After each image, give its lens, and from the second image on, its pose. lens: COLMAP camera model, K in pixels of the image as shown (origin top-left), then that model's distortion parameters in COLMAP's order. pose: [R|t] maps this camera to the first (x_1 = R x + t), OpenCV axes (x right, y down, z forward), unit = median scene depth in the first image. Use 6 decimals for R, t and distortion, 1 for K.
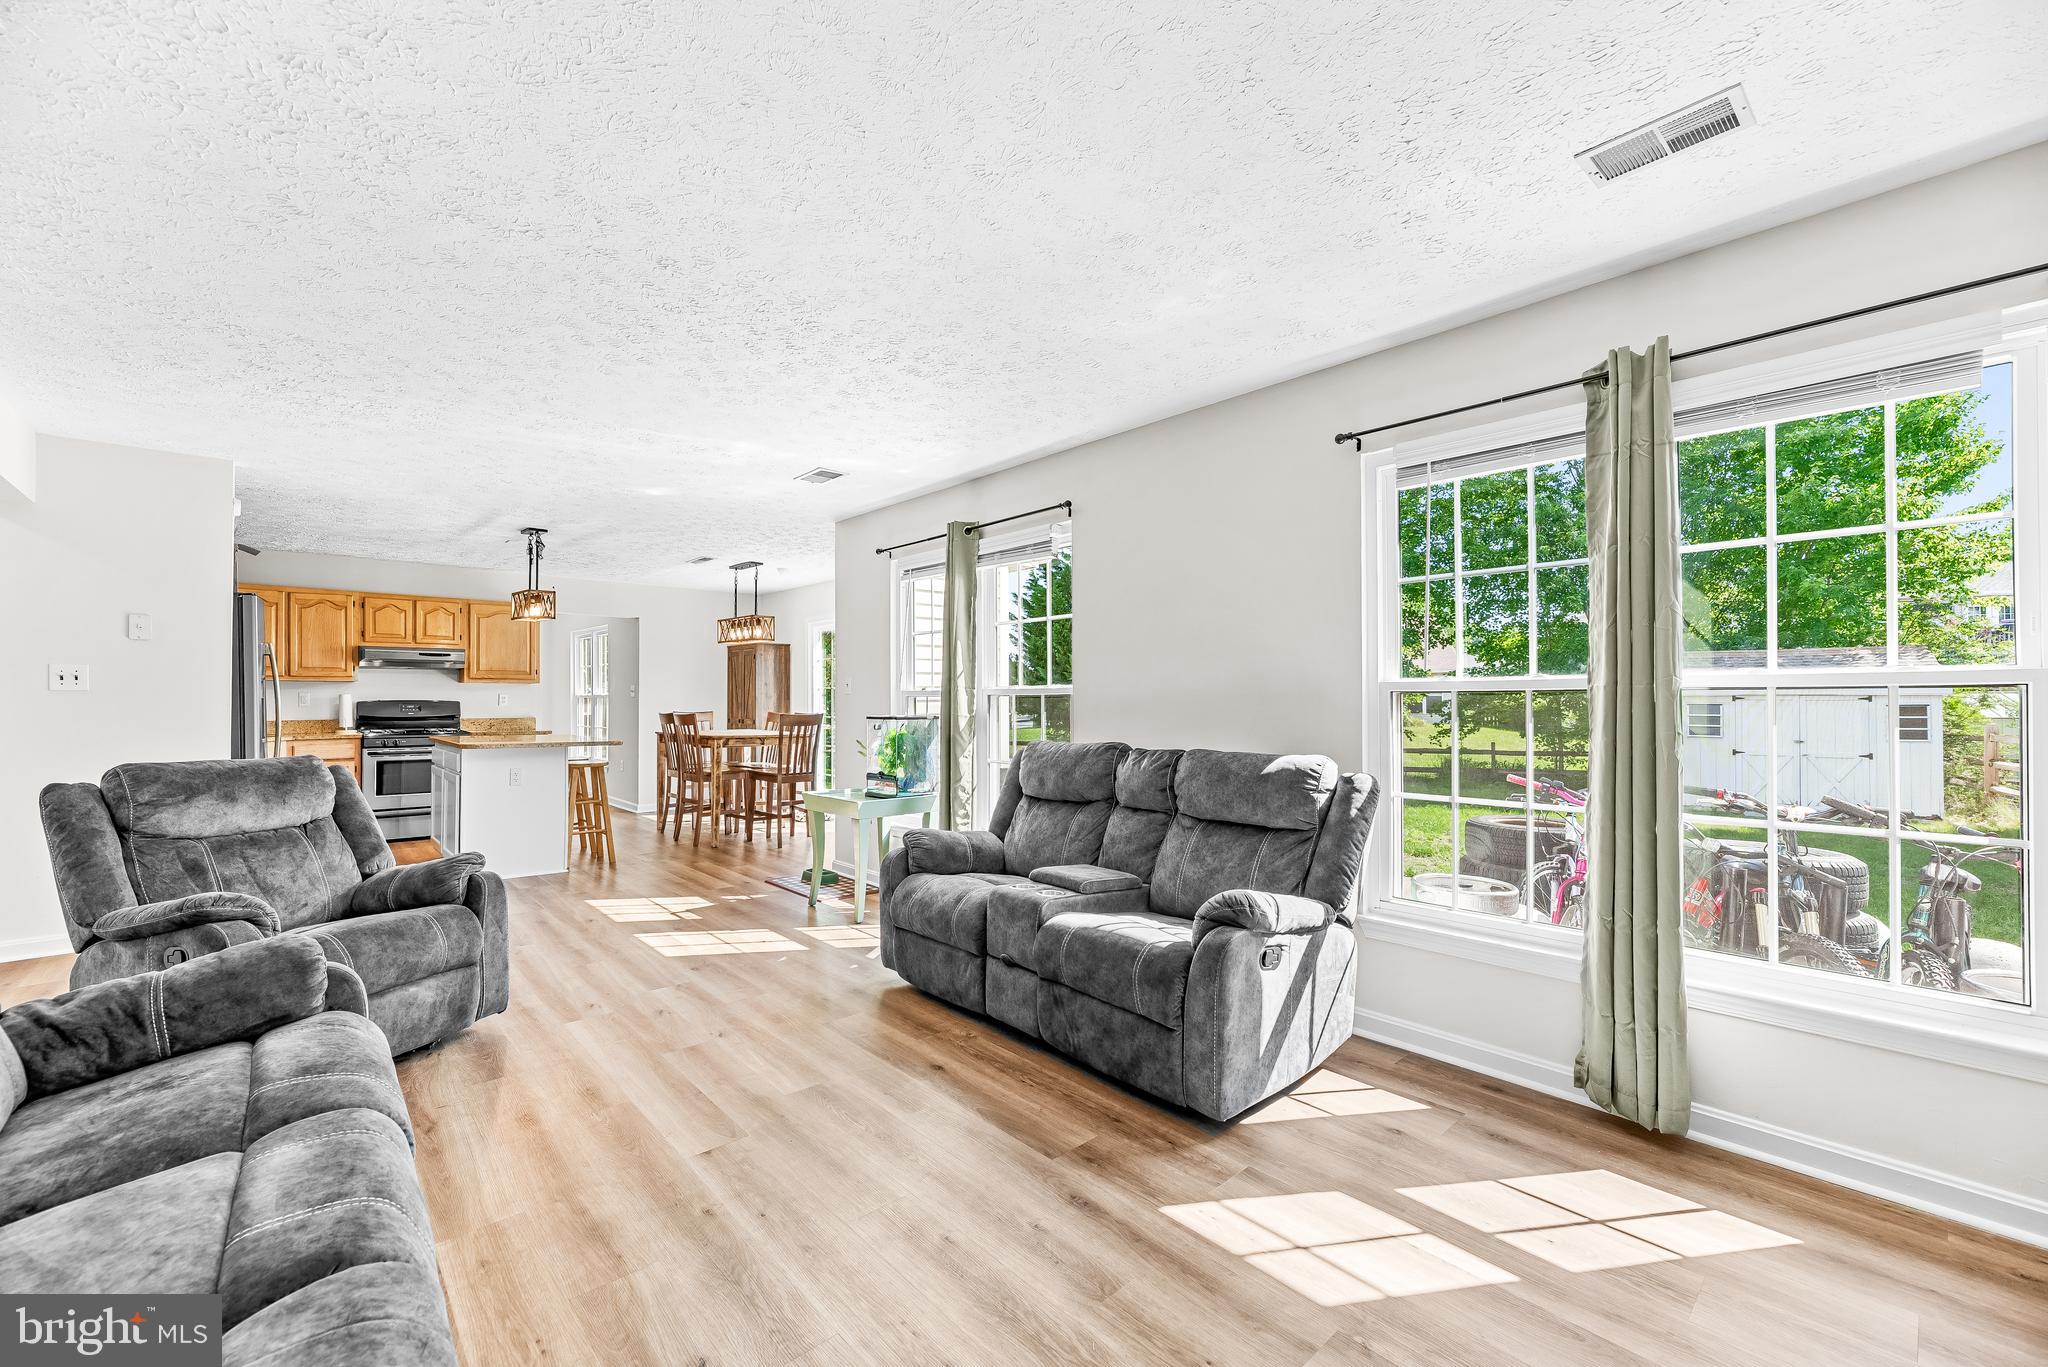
lens RADIAL K [[834.6, 0, 1022.4], [0, 834.6, 694.4], [0, 0, 1]] dist [-0.001655, -0.000155]
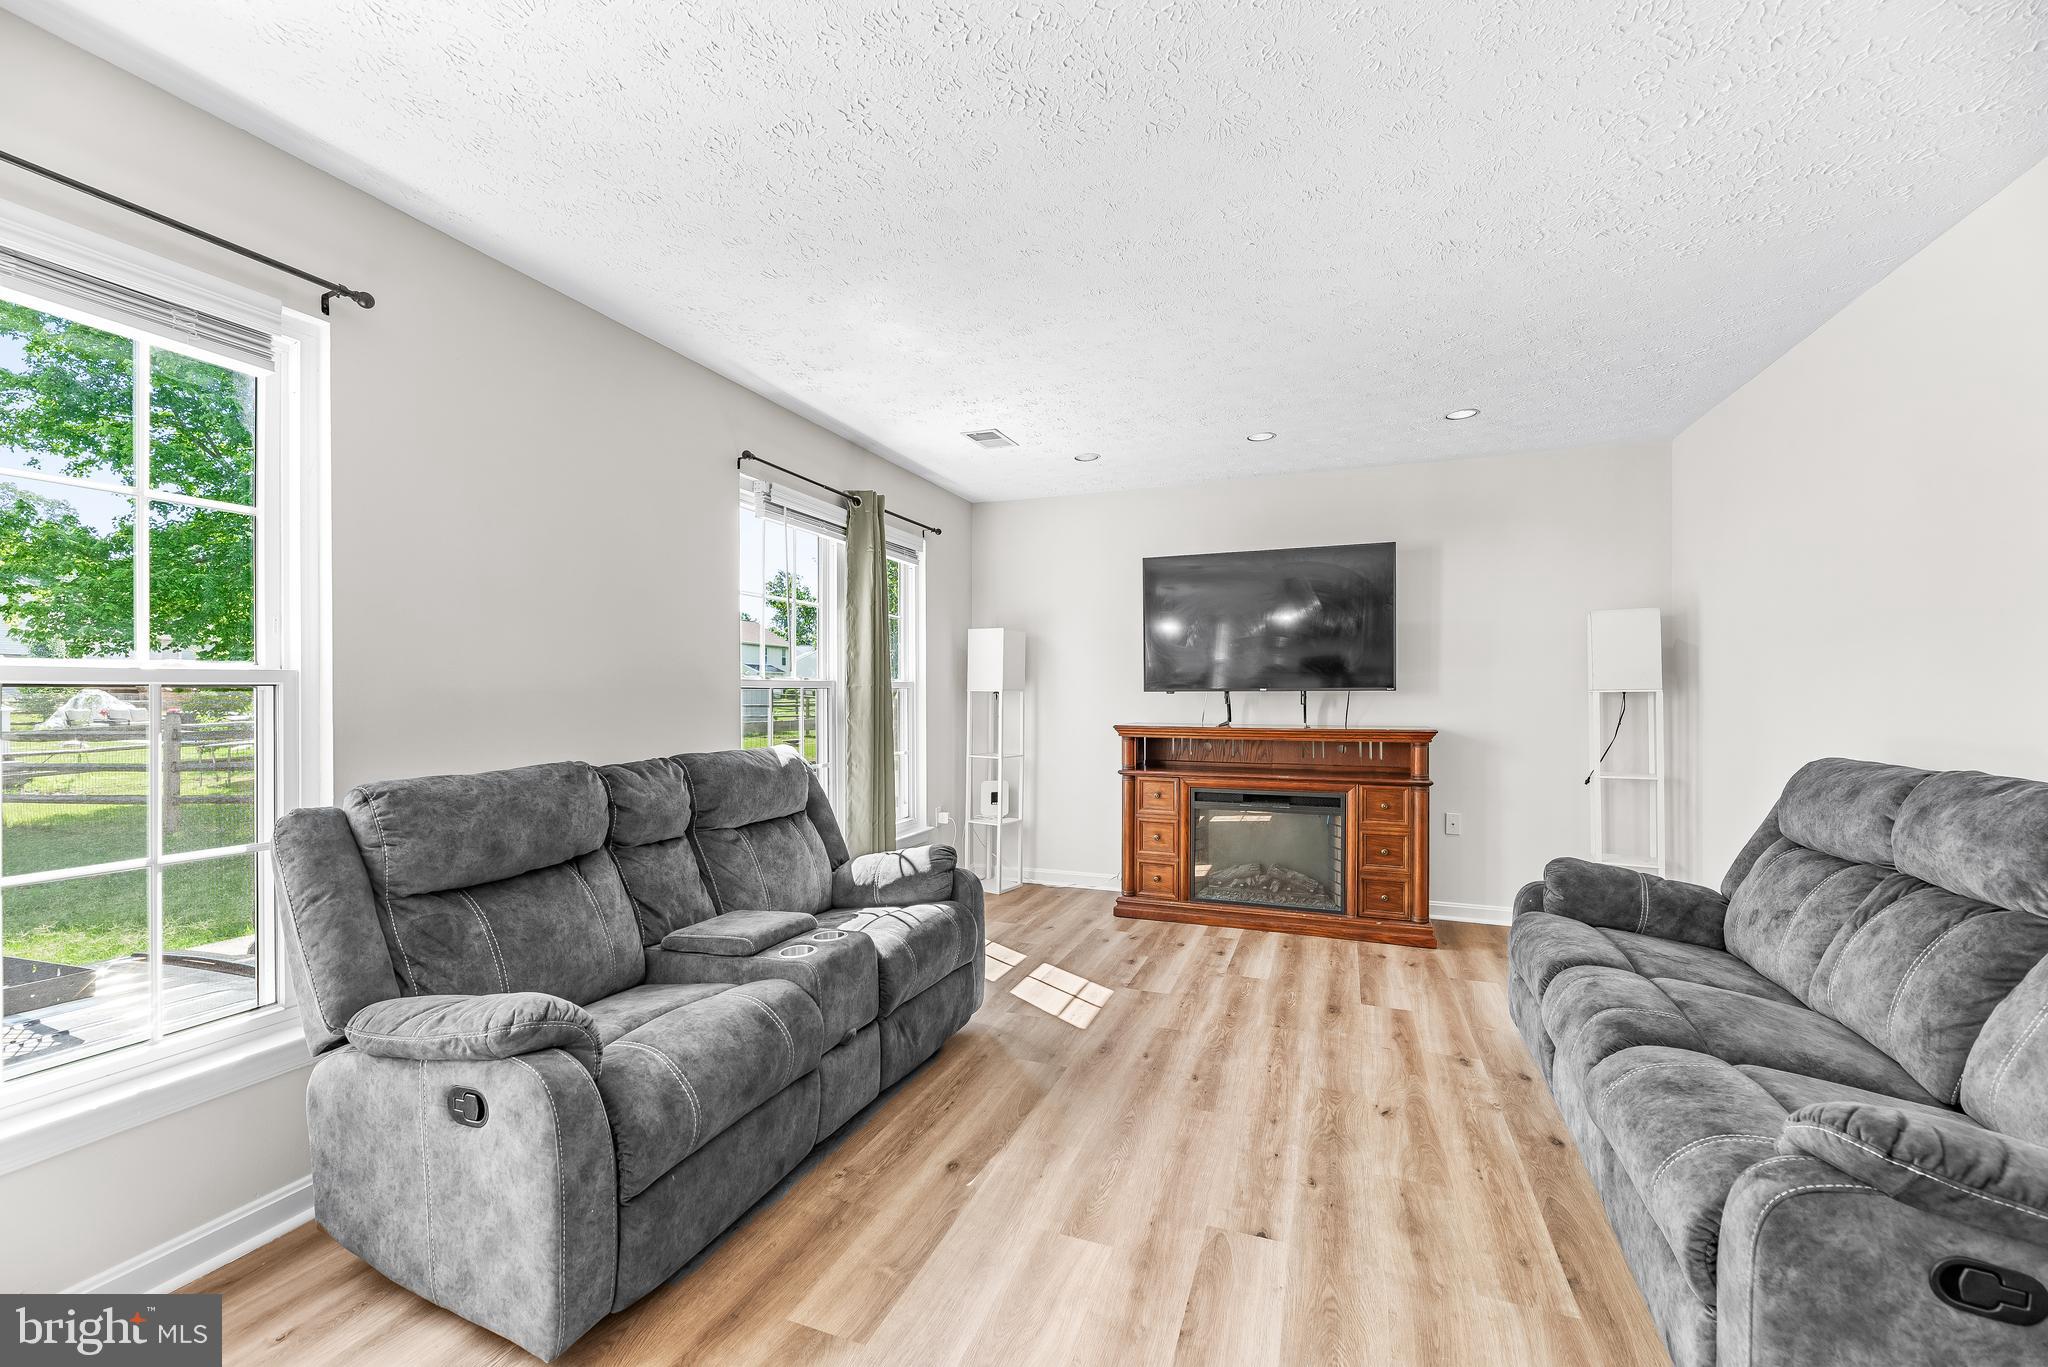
lens RADIAL K [[836.6, 0, 1009.7], [0, 836.6, 694.8], [0, 0, 1]] dist [-0.000959, -0.000719]
pose [[-0.447159, -0.001191, 0.894454, -0.327499], [-0.004164, 0.999991, -0.000750, 0.002611], [-0.894445, -0.004060, -0.447160, 0.517863]]
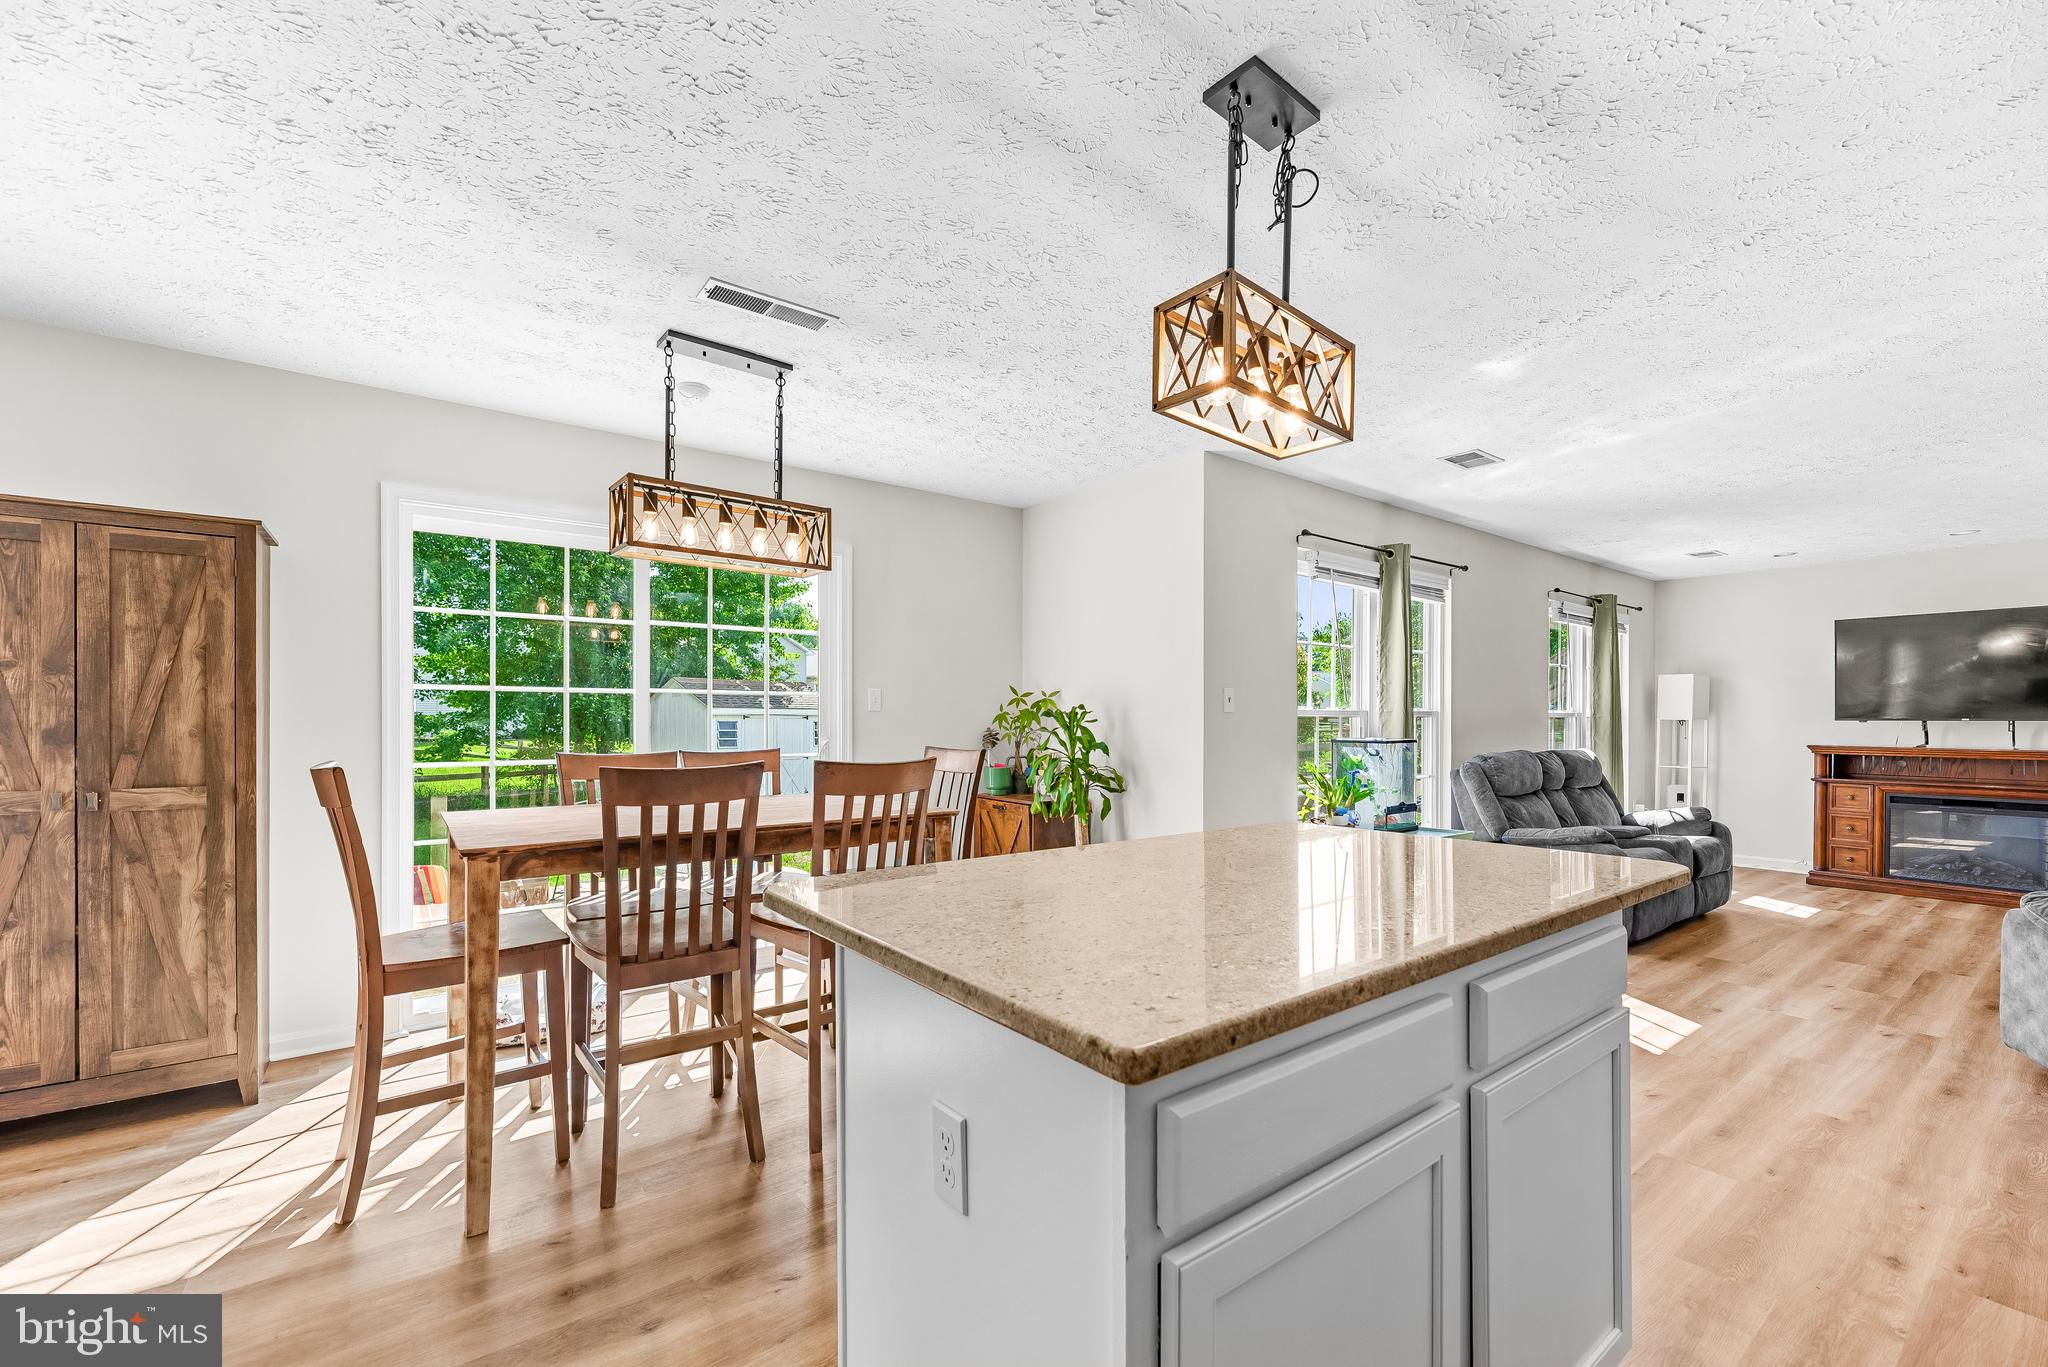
lens RADIAL K [[833.4, 0, 1014.0], [0, 833.4, 720.2], [0, 0, 1]] dist [-0.001568, -0.000005]
pose [[0.095314, -0.001857, 0.995446, -0.758791], [-0.009666, 0.999949, 0.002790, 0.004962], [-0.995400, -0.009888, 0.095291, 0.924253]]
